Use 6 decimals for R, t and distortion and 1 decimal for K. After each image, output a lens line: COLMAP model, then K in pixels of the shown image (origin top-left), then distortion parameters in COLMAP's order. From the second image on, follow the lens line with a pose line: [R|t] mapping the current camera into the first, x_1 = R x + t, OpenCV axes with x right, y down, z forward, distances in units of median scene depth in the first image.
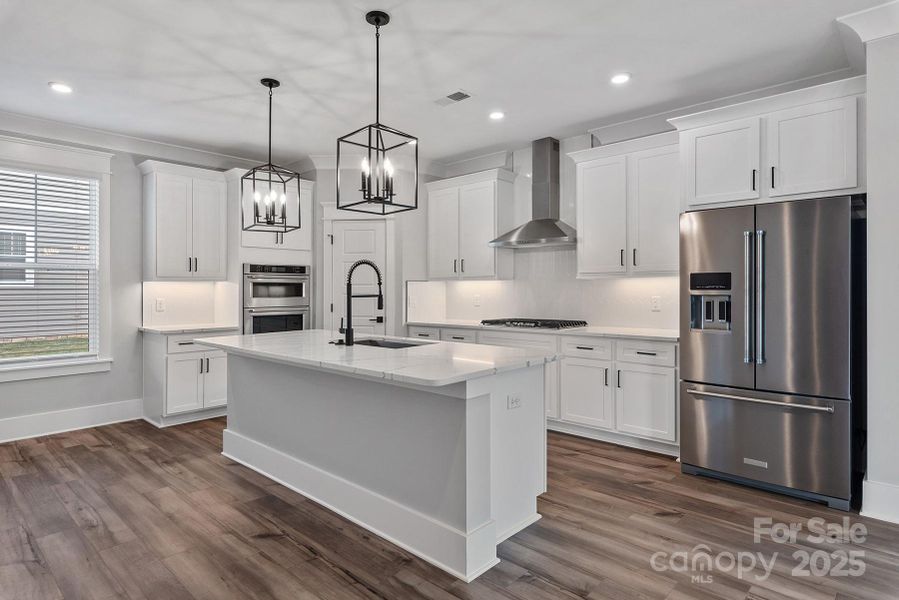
lens RADIAL K [[492.2, 0, 445.7], [0, 492.2, 294.8], [0, 0, 1]] dist [0.005526, -0.007037]
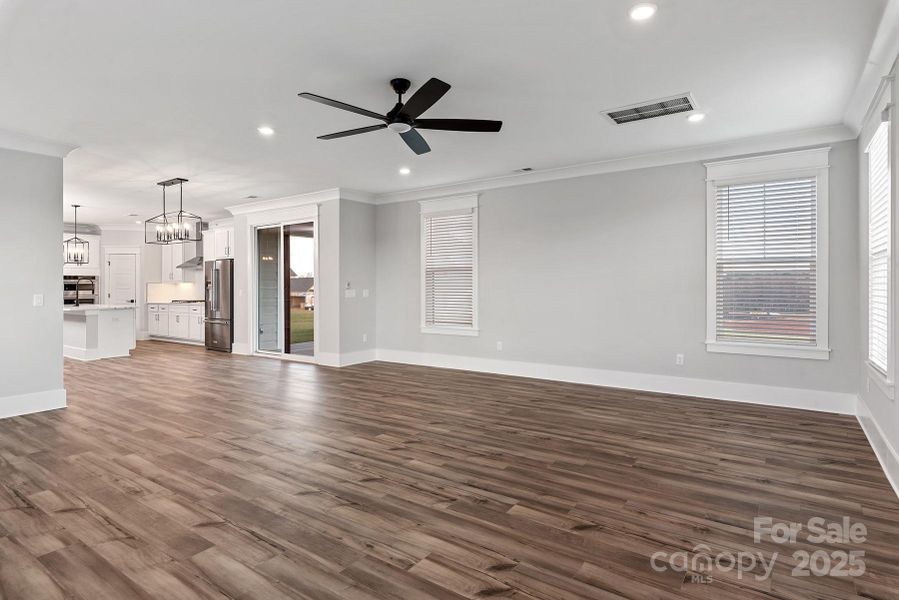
lens RADIAL K [[471.9, 0, 471.4], [0, 471.9, 293.8], [0, 0, 1]] dist [-0.014121, -0.000665]
pose [[0.985596, -0.002827, 0.169091, 1.097026], [0.001637, 0.999973, 0.007173, 0.007798], [-0.169106, -0.006792, 0.985574, -1.427151]]
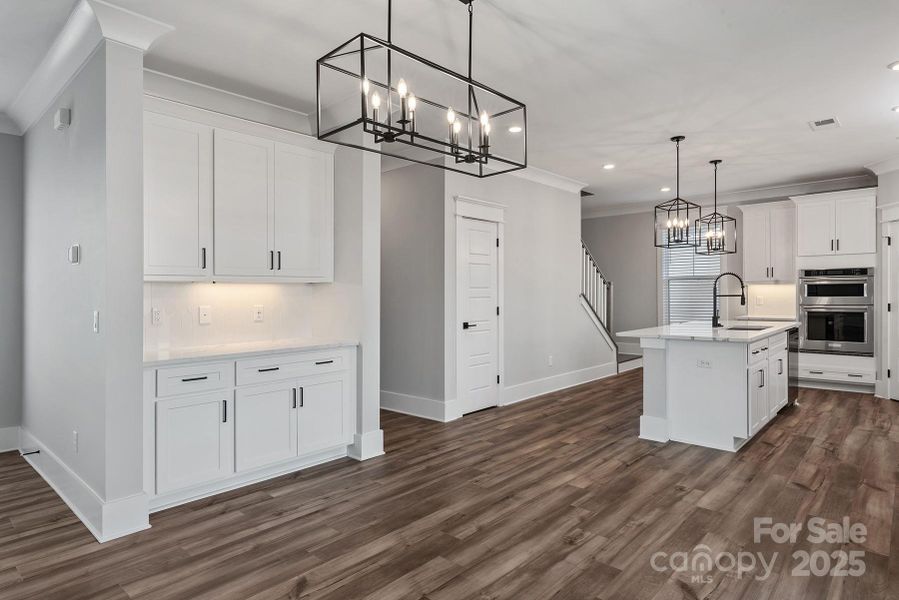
lens RADIAL K [[511.5, 0, 448.0], [0, 511.5, 296.1], [0, 0, 1]] dist [0.001024, -0.006945]
pose [[-0.004715, 0.008631, -0.999952, 0.941197], [-0.000763, 0.999962, 0.008635, -0.005974], [0.999989, 0.000804, -0.004709, 0.099551]]
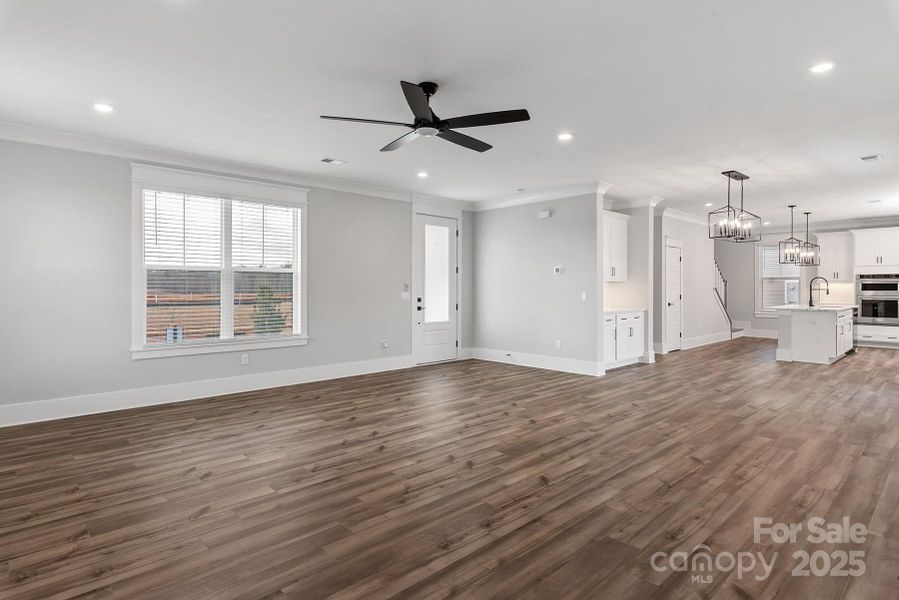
lens RADIAL K [[492.2, 0, 440.4], [0, 492.2, 283.8], [0, 0, 1]] dist [0.005526, -0.007037]
pose [[-0.078165, -0.002108, -0.996938, 1.867489], [-0.009380, 0.999955, -0.001379, -0.004066], [0.996896, 0.009243, -0.078181, -0.616426]]
